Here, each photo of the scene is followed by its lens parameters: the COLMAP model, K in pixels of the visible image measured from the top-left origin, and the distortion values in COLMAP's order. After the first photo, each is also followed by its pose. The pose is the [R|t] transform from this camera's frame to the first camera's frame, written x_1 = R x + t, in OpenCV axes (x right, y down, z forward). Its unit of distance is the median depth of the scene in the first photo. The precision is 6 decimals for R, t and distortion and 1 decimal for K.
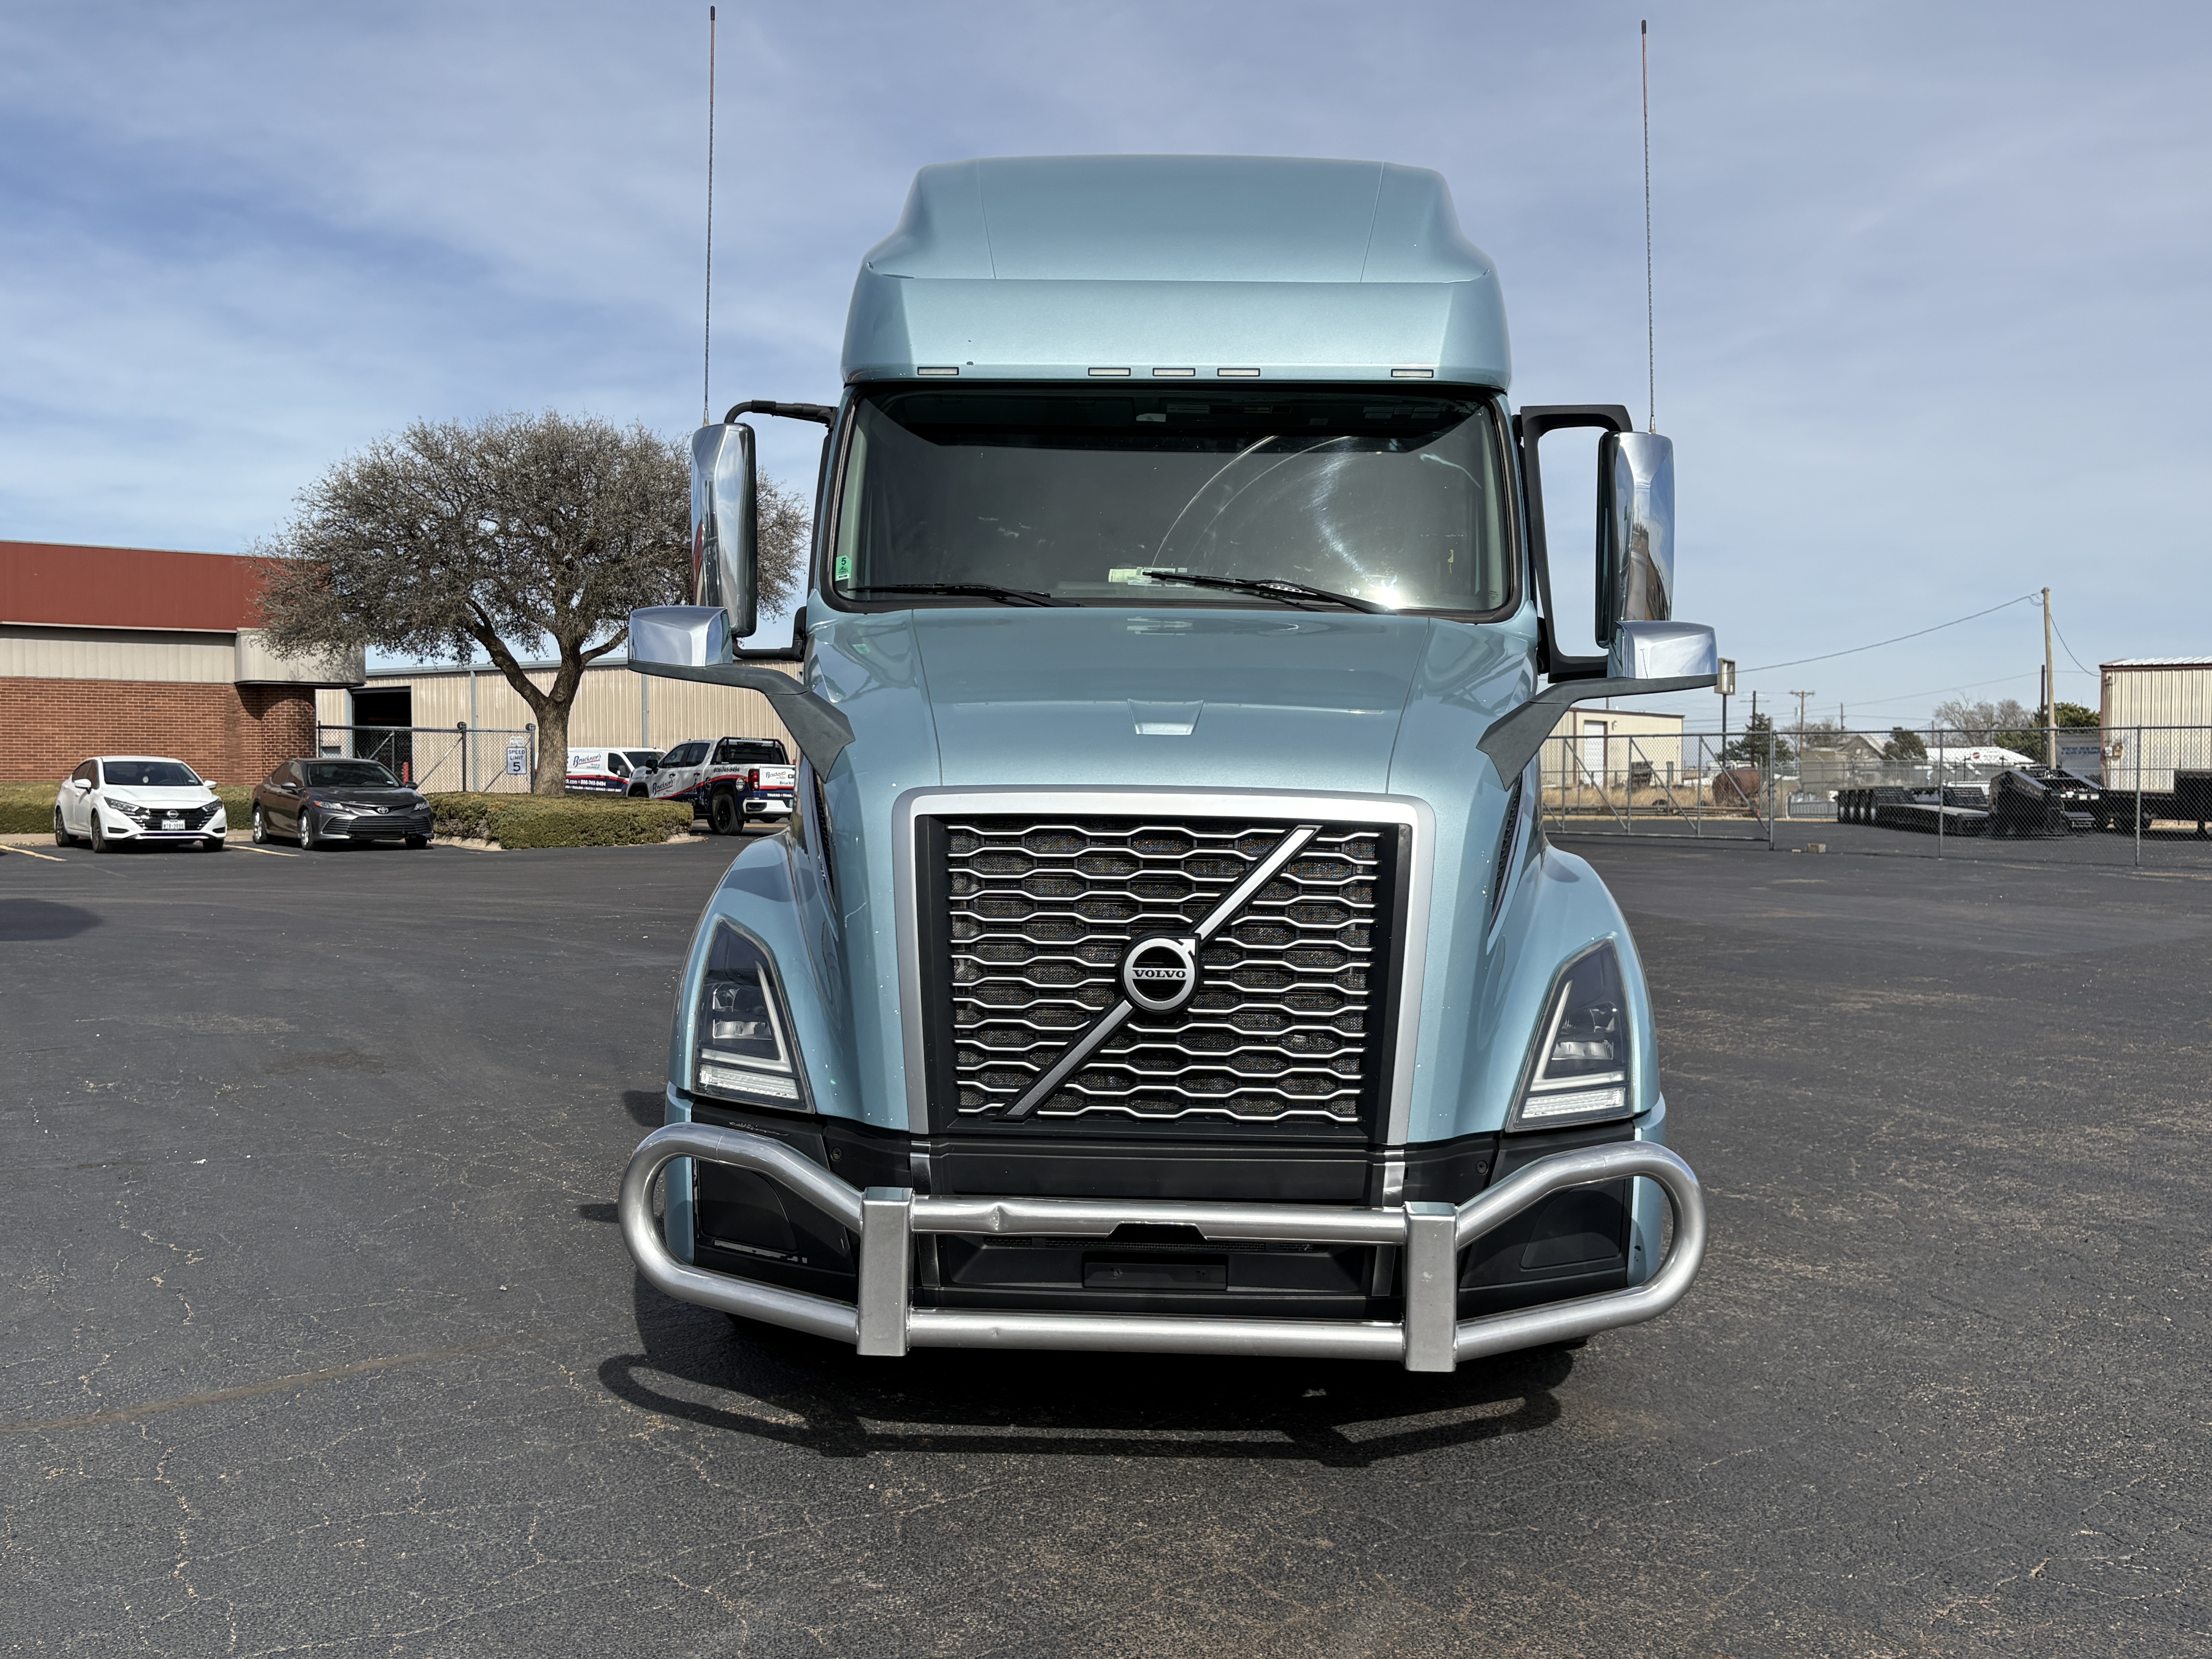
lens RADIAL K [[1958.6, 0, 1106.0], [0, 1958.6, 829.5], [0, 0, 1]] dist [0.137825, -0.456976]
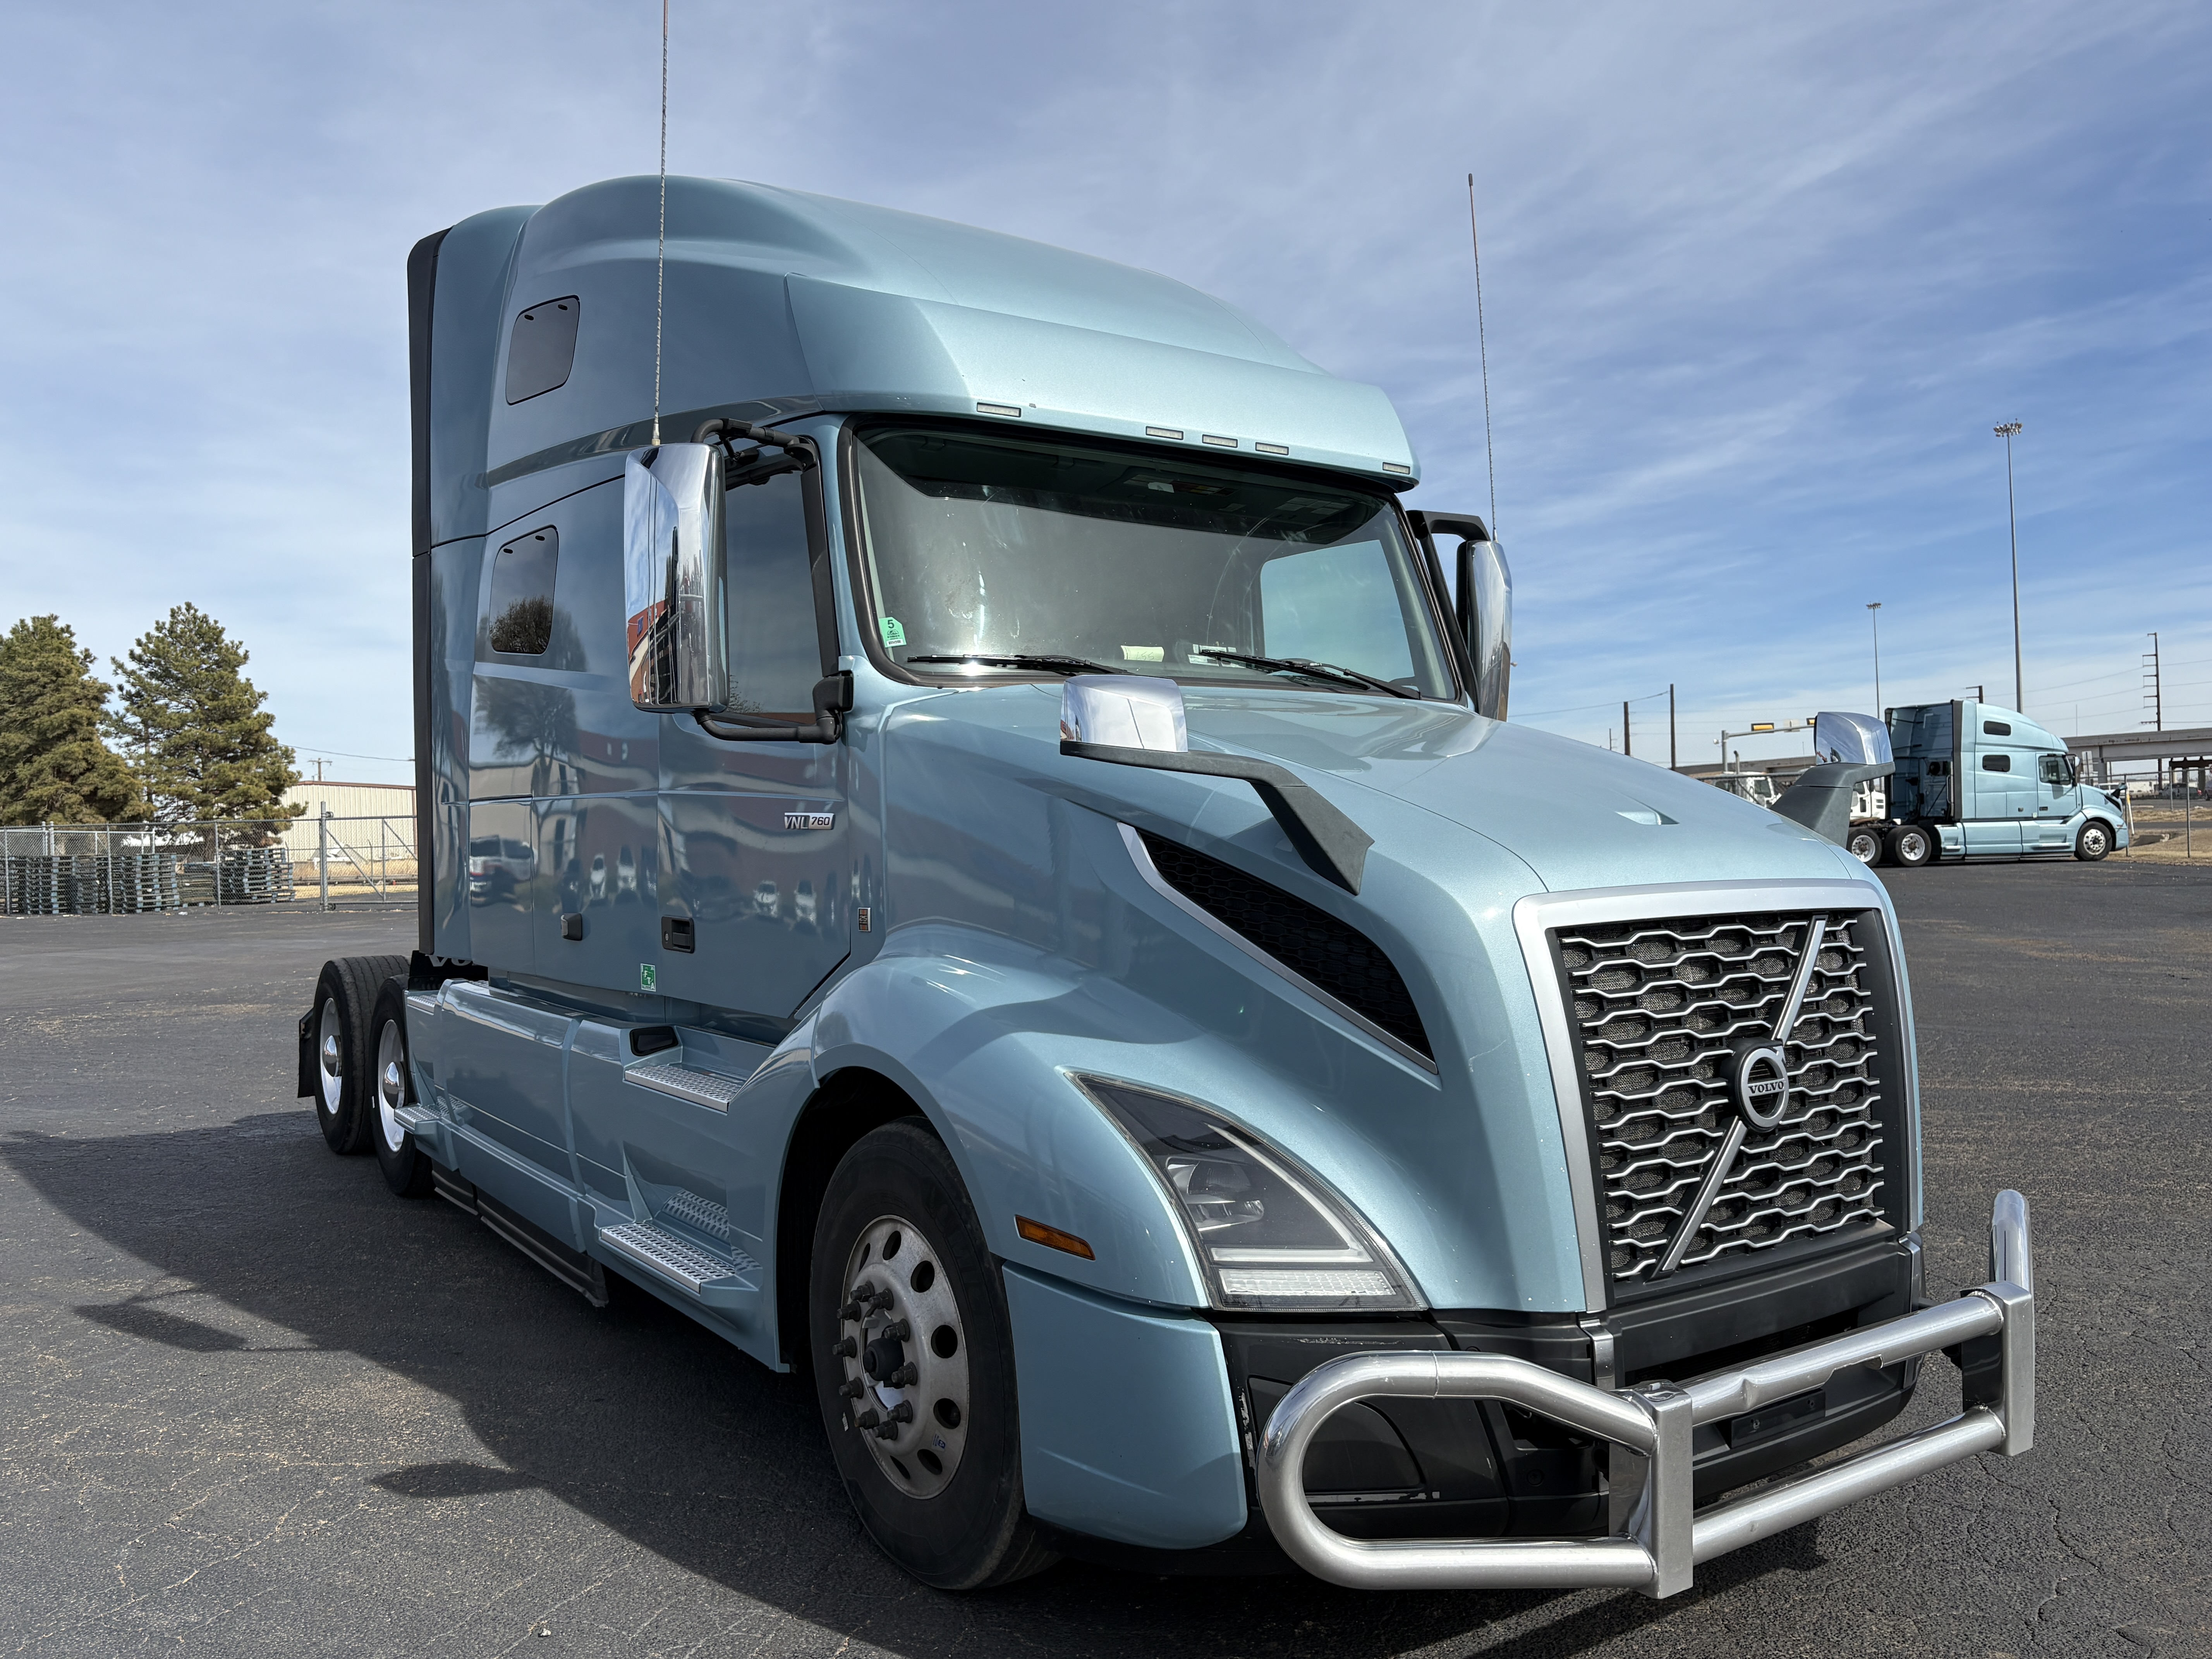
lens RADIAL K [[1701.0, 0, 1106.0], [0, 1701.0, 829.5], [0, 0, 1]] dist [-0.004597, -0.003535]
pose [[0.812477, -0.022591, 0.582555, -0.645679], [0.044213, 0.998759, -0.022932, -0.039810], [-0.581314, 0.044389, 0.812468, 0.500609]]
